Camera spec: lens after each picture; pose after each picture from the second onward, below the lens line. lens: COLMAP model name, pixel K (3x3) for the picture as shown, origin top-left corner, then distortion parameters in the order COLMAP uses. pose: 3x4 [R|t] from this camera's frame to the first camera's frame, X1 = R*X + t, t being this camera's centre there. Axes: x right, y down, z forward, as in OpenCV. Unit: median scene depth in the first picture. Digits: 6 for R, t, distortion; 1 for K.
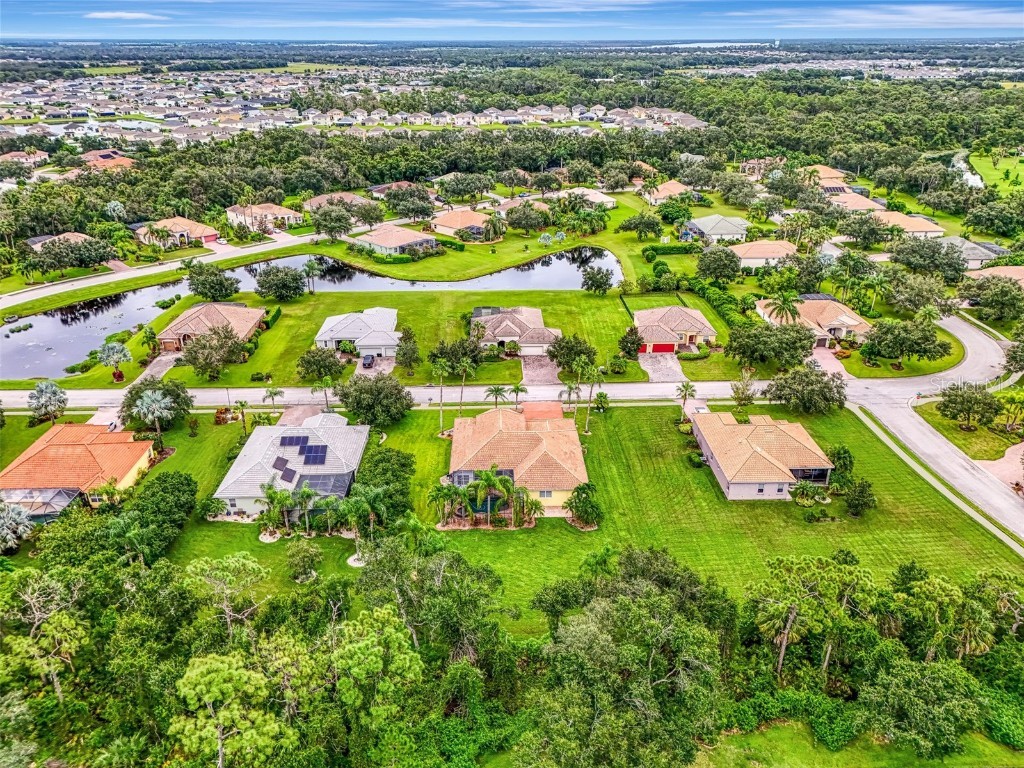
lens RADIAL K [[753.3, 0, 506.8], [0, 753.3, 379.7], [0, 0, 1]] dist [0.051562, -0.049644]
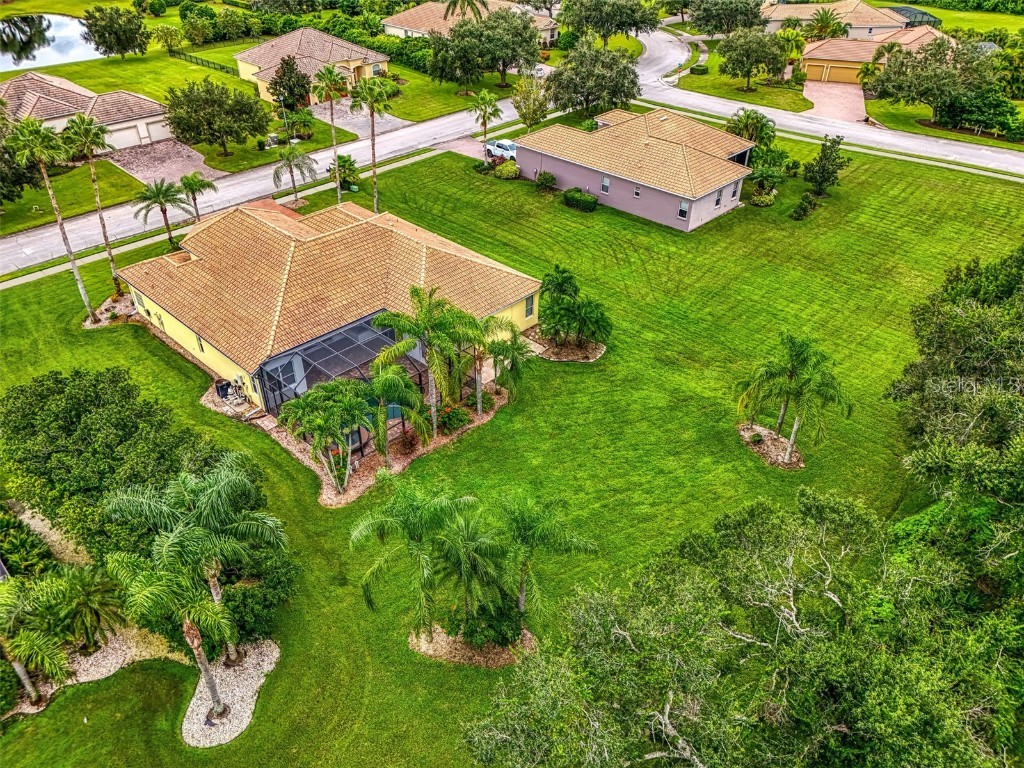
lens RADIAL K [[753.3, 0, 508.6], [0, 753.3, 384.5], [0, 0, 1]] dist [0.051562, -0.049644]
pose [[0.711556, -0.398227, 0.578880, -0.164099], [0.275879, 0.916060, 0.291074, 0.041351], [-0.646203, -0.047414, 0.761691, 0.483195]]
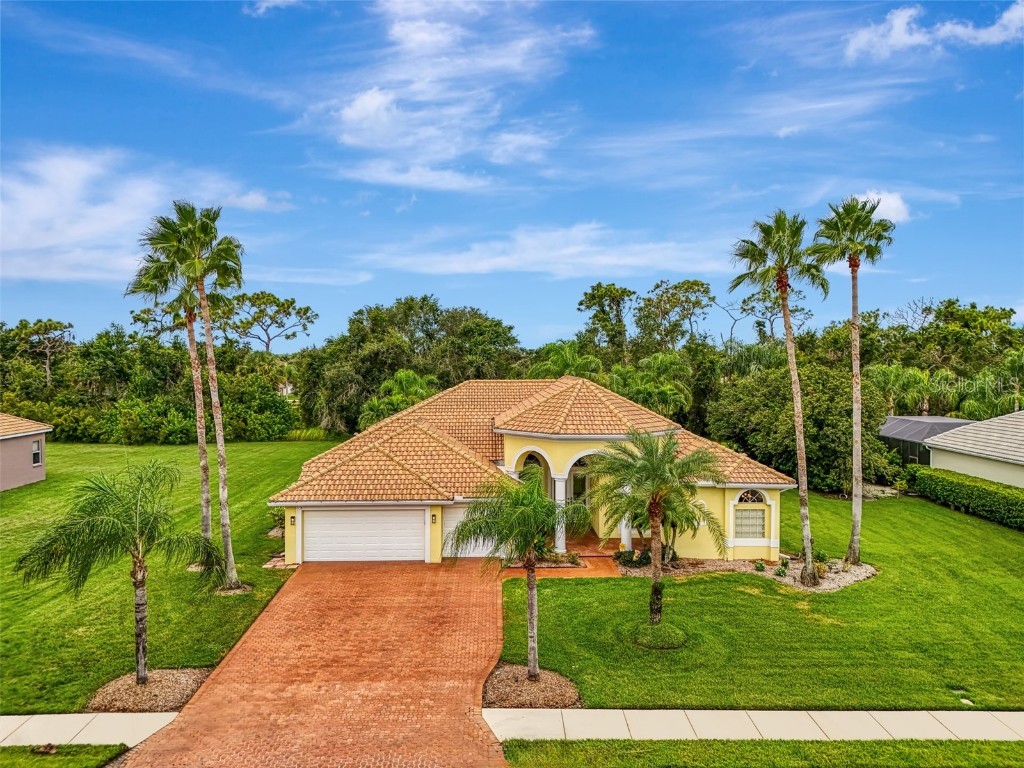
lens RADIAL K [[753.3, 0, 514.1], [0, 753.3, 393.6], [0, 0, 1]] dist [0.051562, -0.049644]
pose [[-0.999923, 0.008837, -0.008737, 0.017061], [0.003980, 0.893750, 0.448547, -0.068160], [0.011773, 0.448478, -0.893717, 1.074128]]
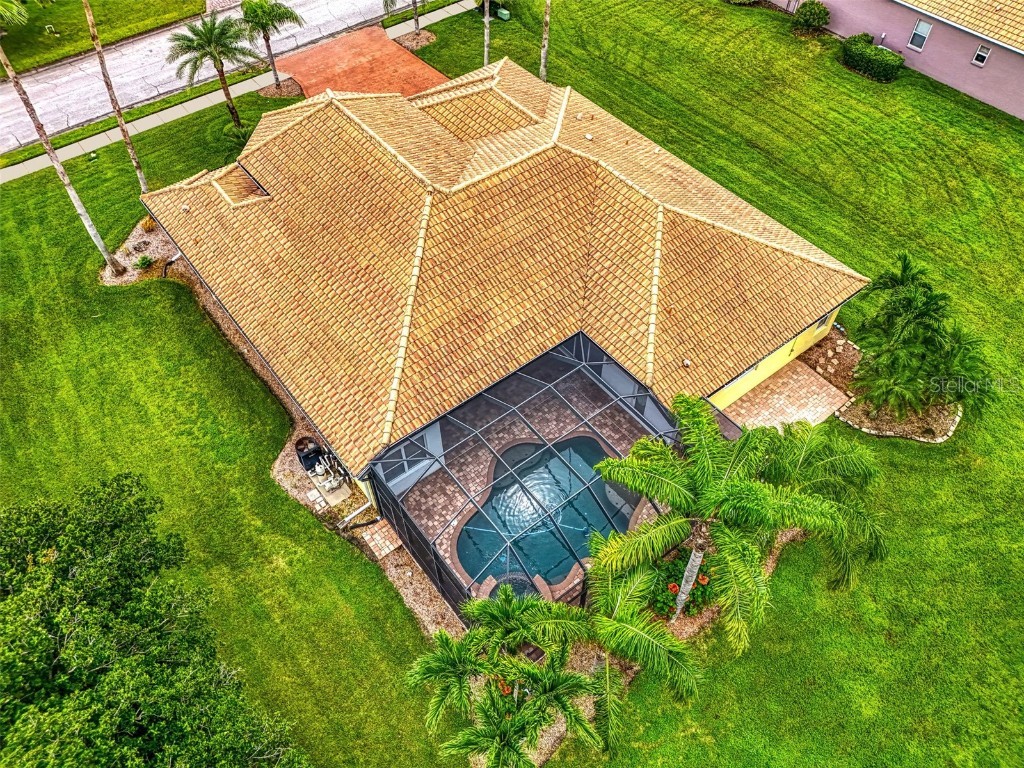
lens RADIAL K [[753.3, 0, 511.0], [0, 753.3, 381.6], [0, 0, 1]] dist [0.051562, -0.049644]
pose [[0.801311, -0.470378, 0.369656, -0.083985], [0.248222, 0.823612, 0.509950, 0.002034], [-0.544322, -0.316871, 0.776728, 0.638866]]
